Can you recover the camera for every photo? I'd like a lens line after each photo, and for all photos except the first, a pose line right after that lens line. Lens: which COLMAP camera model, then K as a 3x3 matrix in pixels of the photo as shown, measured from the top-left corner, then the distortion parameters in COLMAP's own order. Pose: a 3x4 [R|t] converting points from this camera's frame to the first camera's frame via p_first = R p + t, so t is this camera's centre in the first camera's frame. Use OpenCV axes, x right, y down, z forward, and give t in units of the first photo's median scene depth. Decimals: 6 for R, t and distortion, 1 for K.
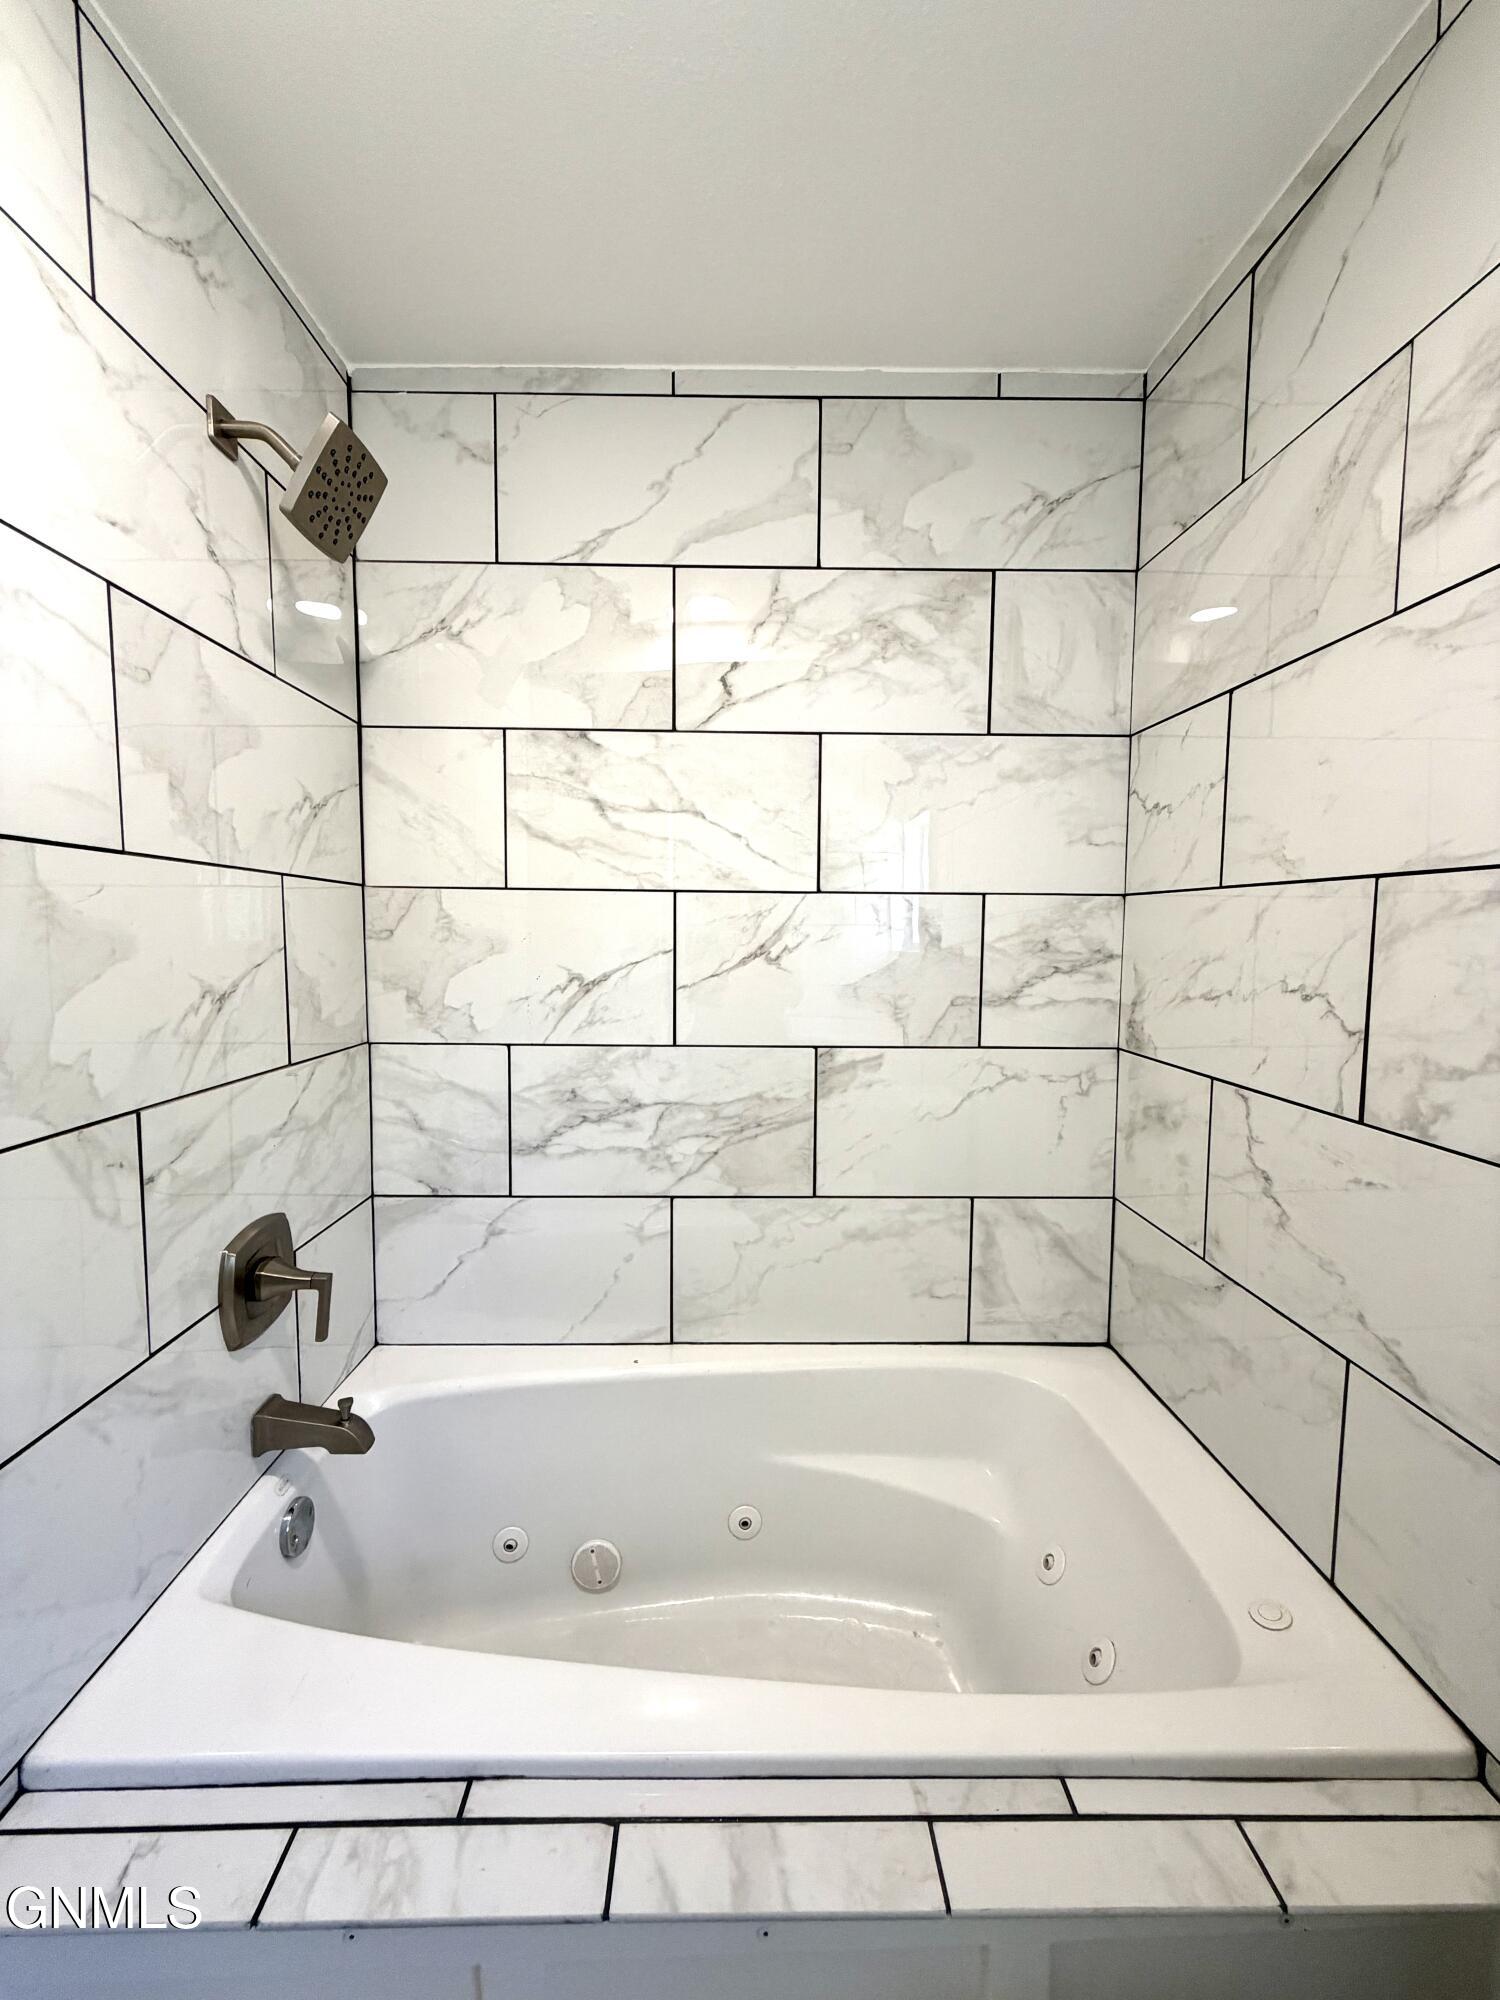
lens RADIAL K [[819.6, 0, 750.0], [0, 819.6, 1000.0], [0, 0, 1]] dist [-0.000242, 0.000131]
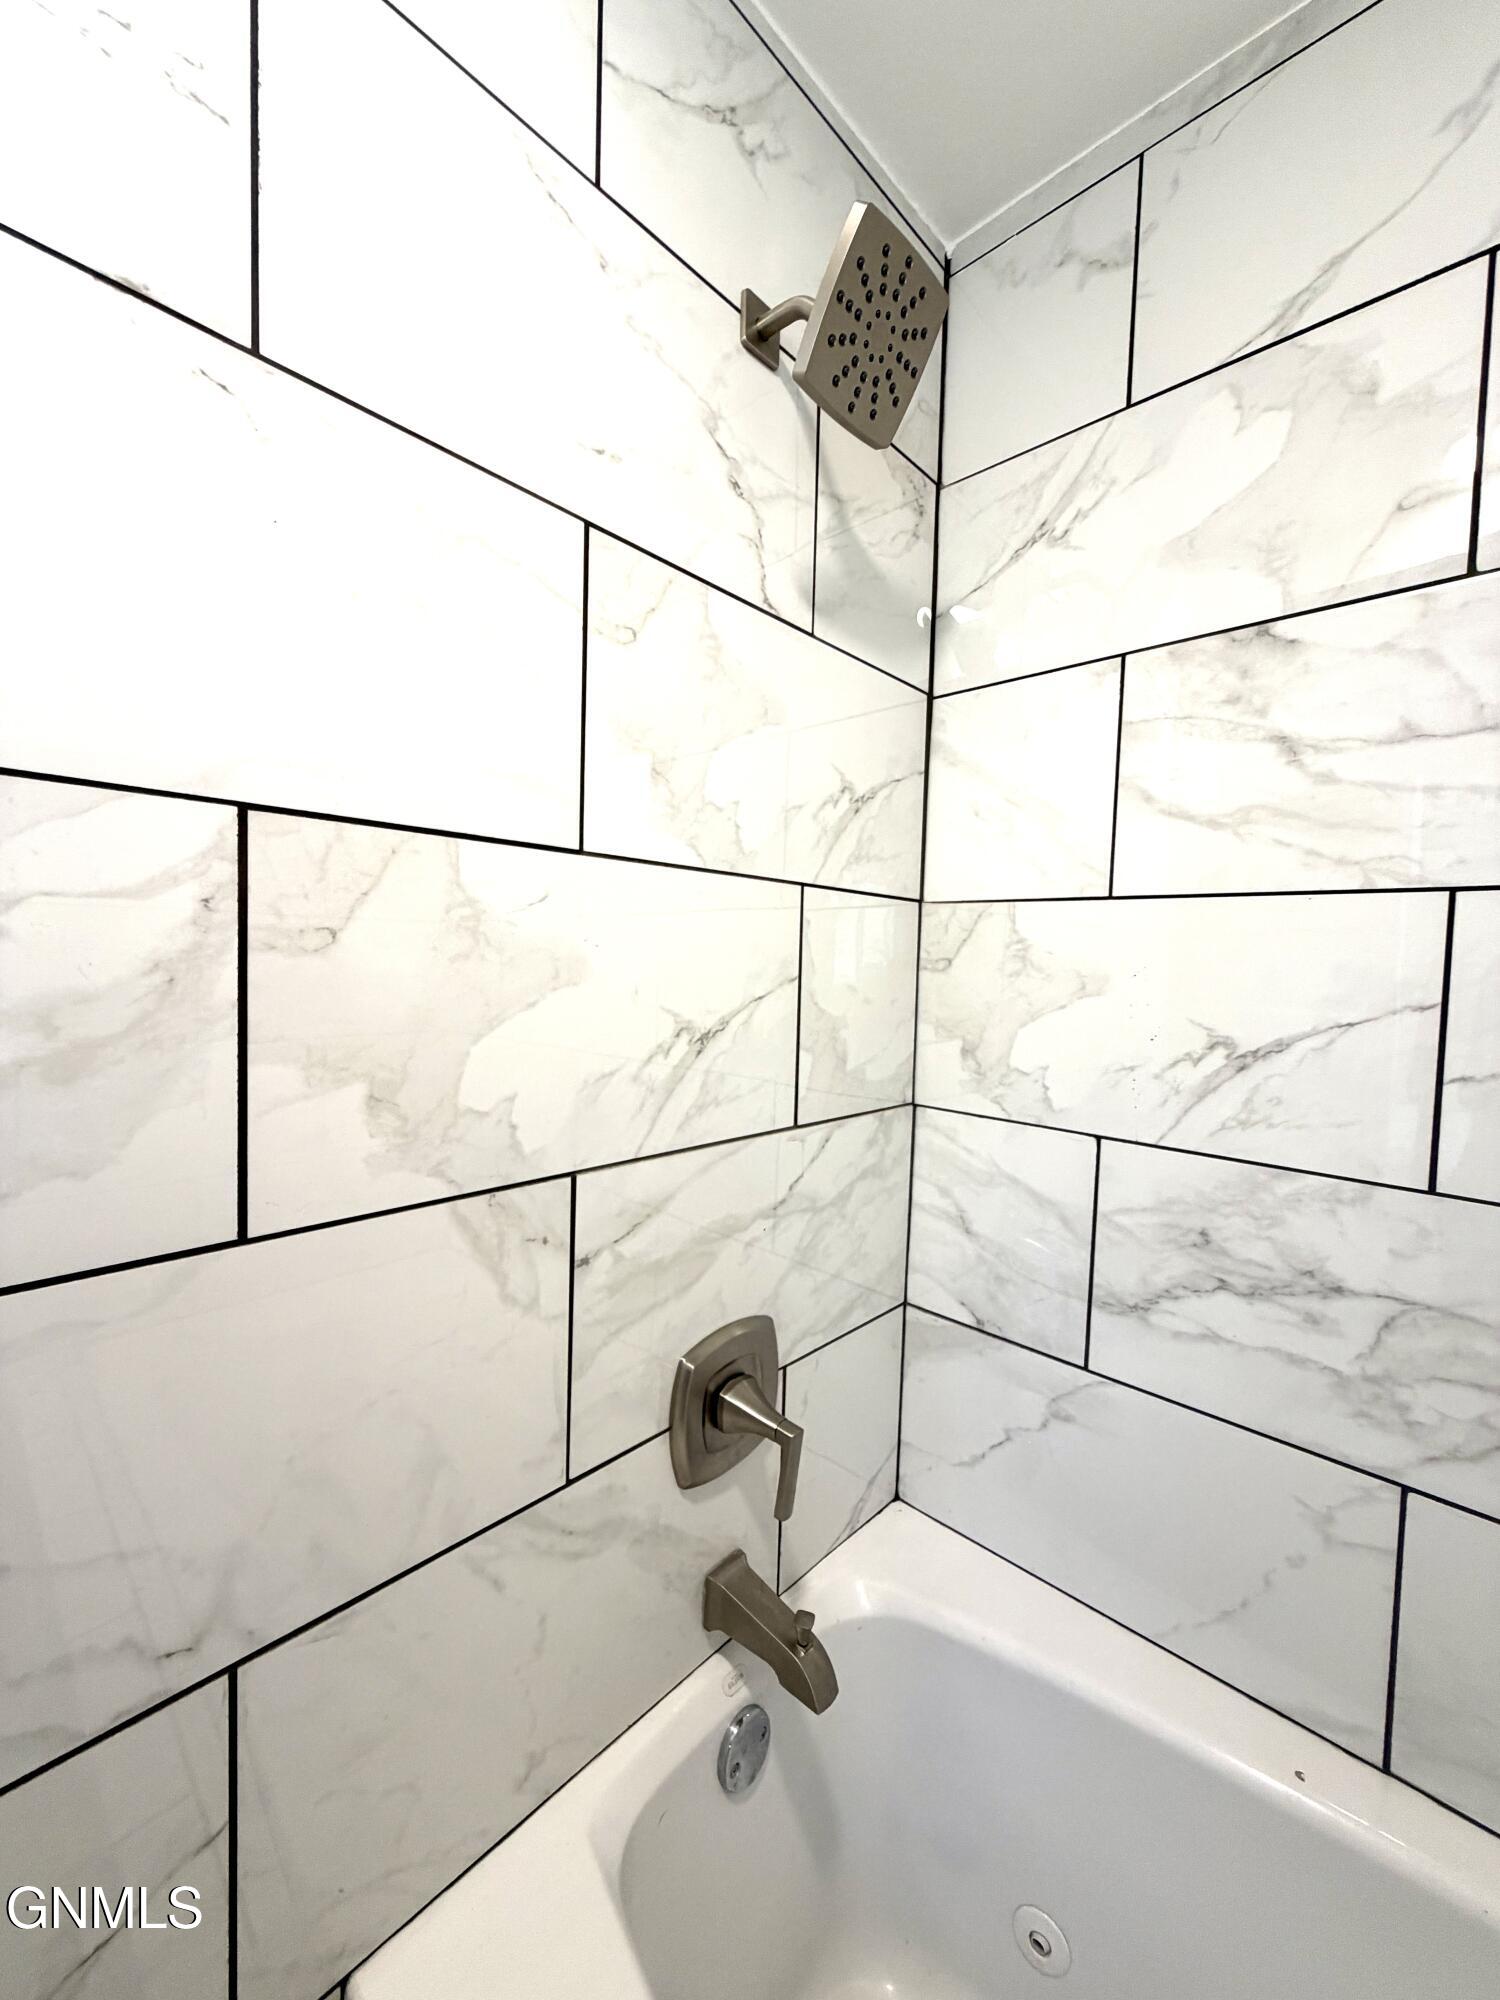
lens RADIAL K [[792.1, 0, 757.1], [0, 792.1, 995.3], [0, 0, 1]] dist [0.000264, 0.000032]
pose [[0.717204, 0.043842, -0.695482, -0.068536], [-0.079298, 0.996671, -0.018947, -0.029161], [0.692336, 0.068739, 0.718293, 0.428756]]
